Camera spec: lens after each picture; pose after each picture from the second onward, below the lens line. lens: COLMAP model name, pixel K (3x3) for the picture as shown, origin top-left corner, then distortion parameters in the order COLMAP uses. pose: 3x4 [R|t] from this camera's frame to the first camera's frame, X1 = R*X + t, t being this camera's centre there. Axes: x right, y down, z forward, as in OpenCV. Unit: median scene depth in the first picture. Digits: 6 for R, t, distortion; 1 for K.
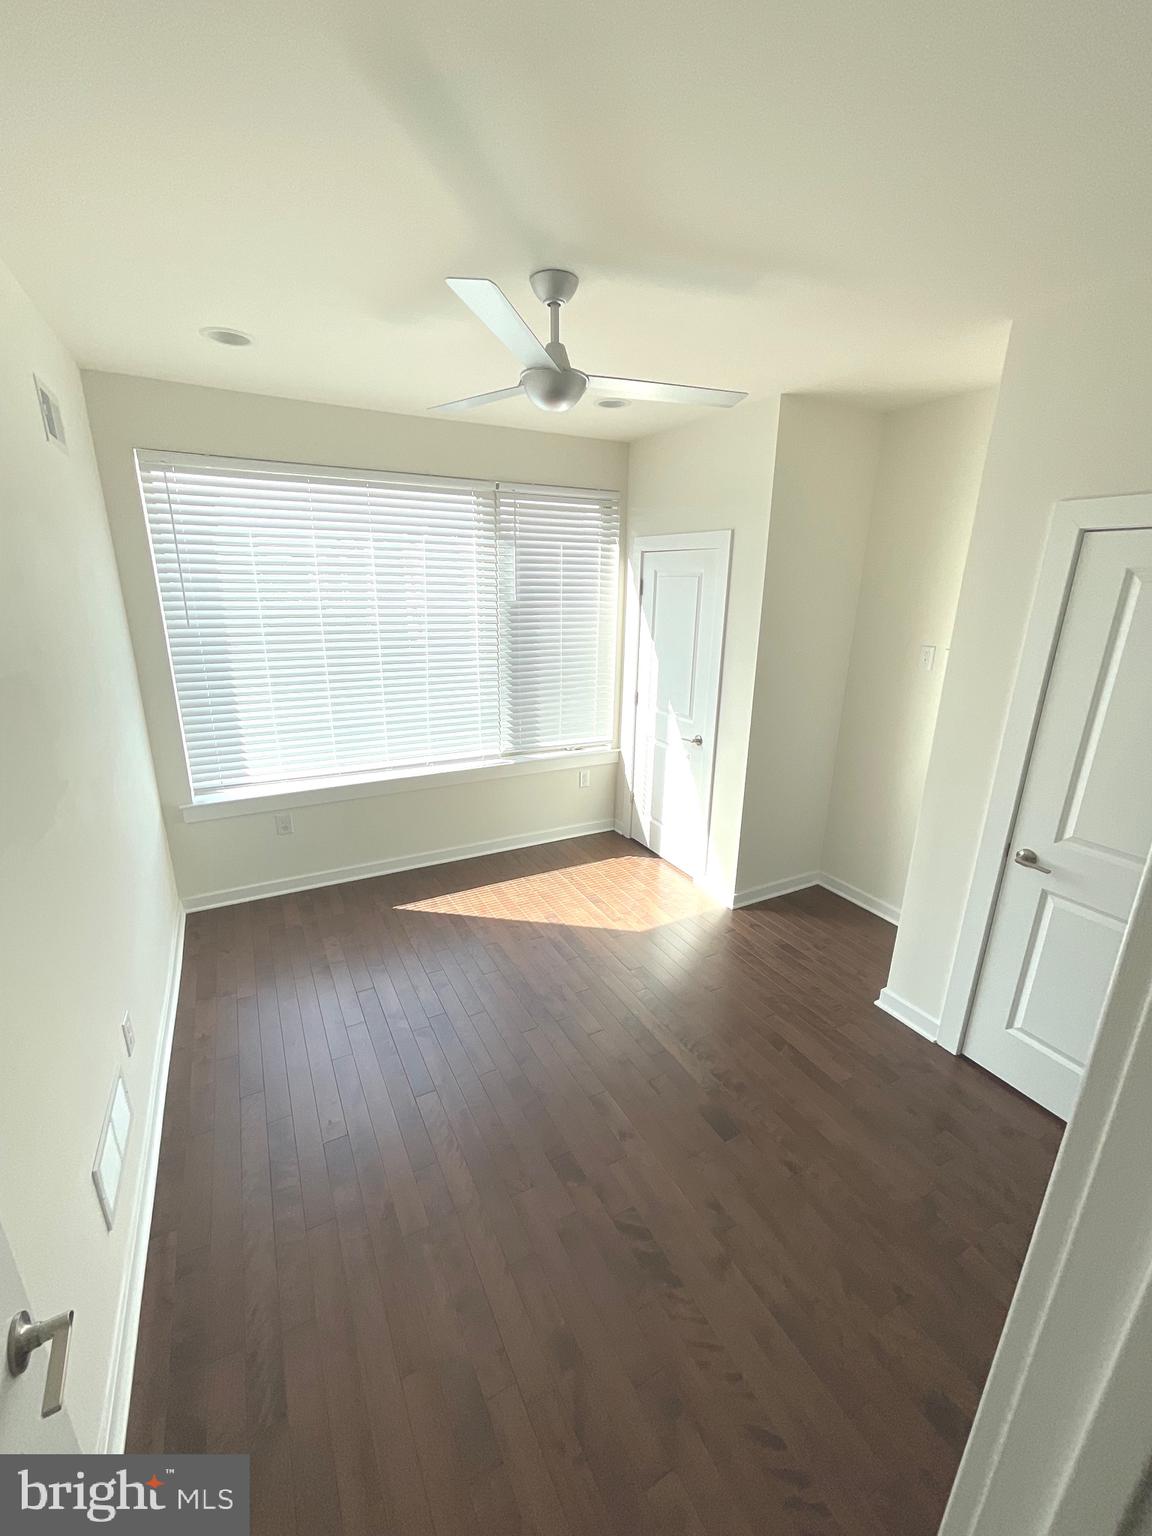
lens RADIAL K [[620.6, 0, 584.0], [0, 620.6, 771.5], [0, 0, 1]] dist [0.000380, -0.000166]
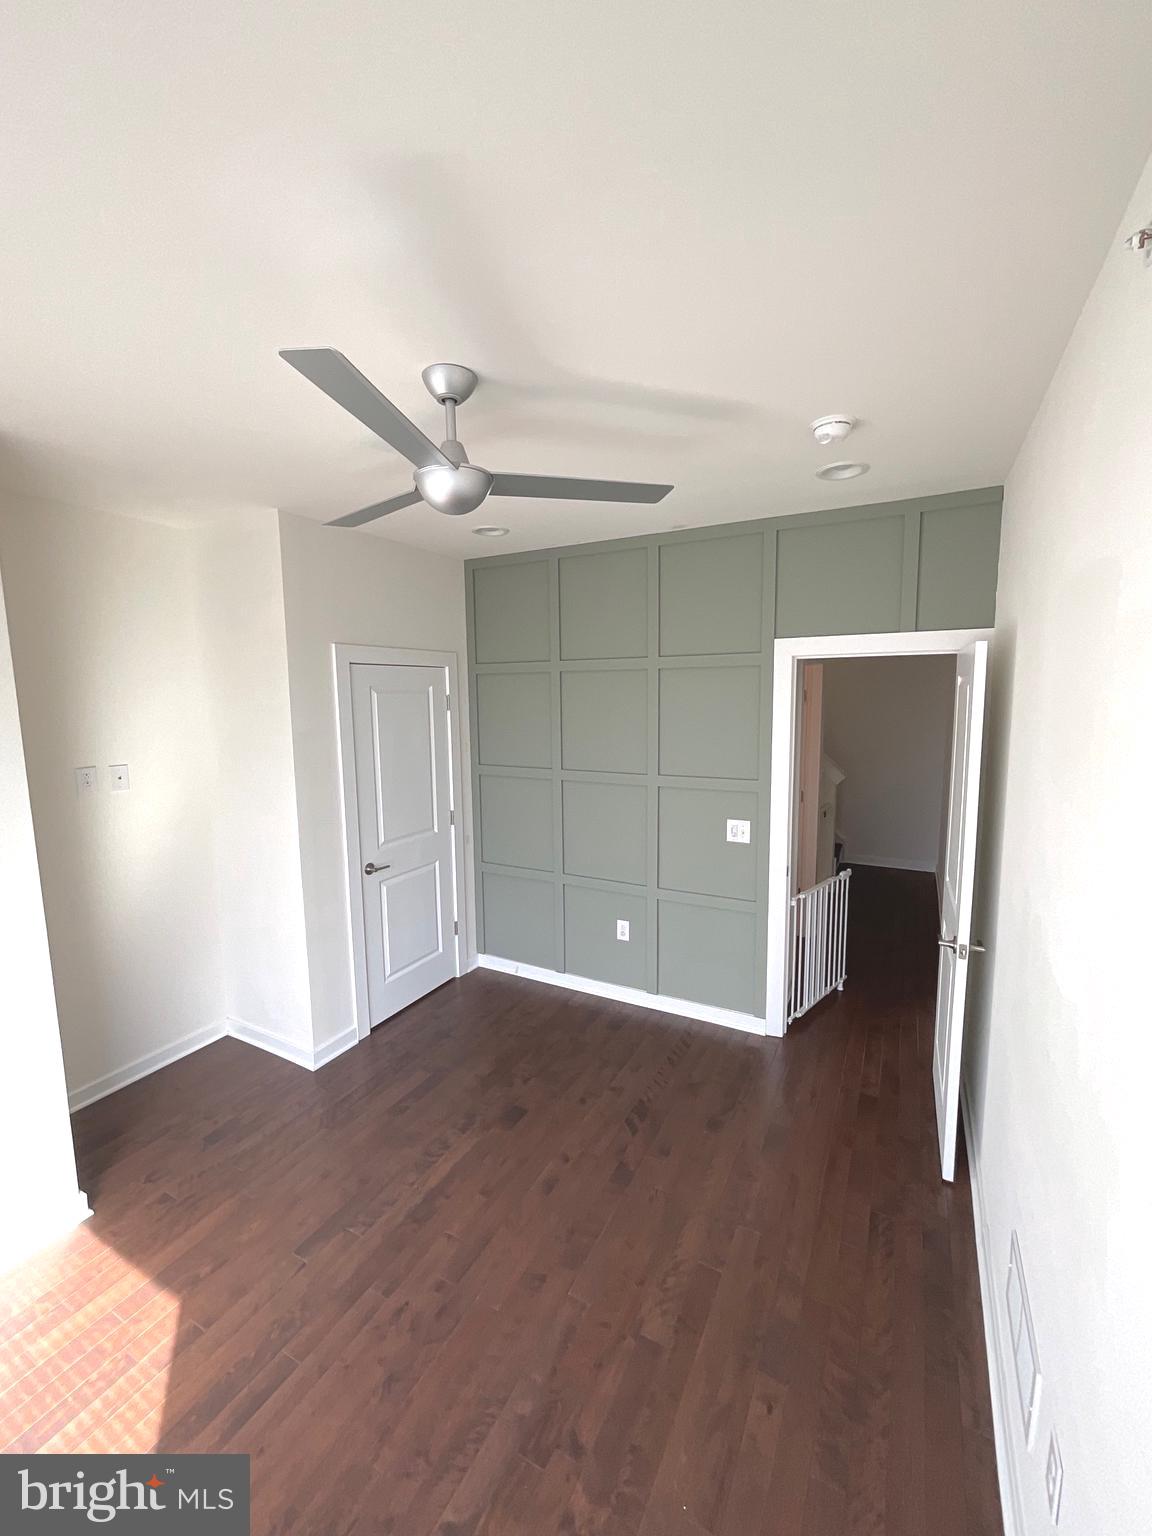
lens RADIAL K [[620.6, 0, 576.8], [0, 620.6, 767.7], [0, 0, 1]] dist [0.000380, -0.000166]
pose [[-0.546131, -0.112118, 0.830163, -0.835281], [0.245134, 0.926234, 0.286356, -0.420843], [-0.801031, 0.359889, -0.478361, 1.297113]]
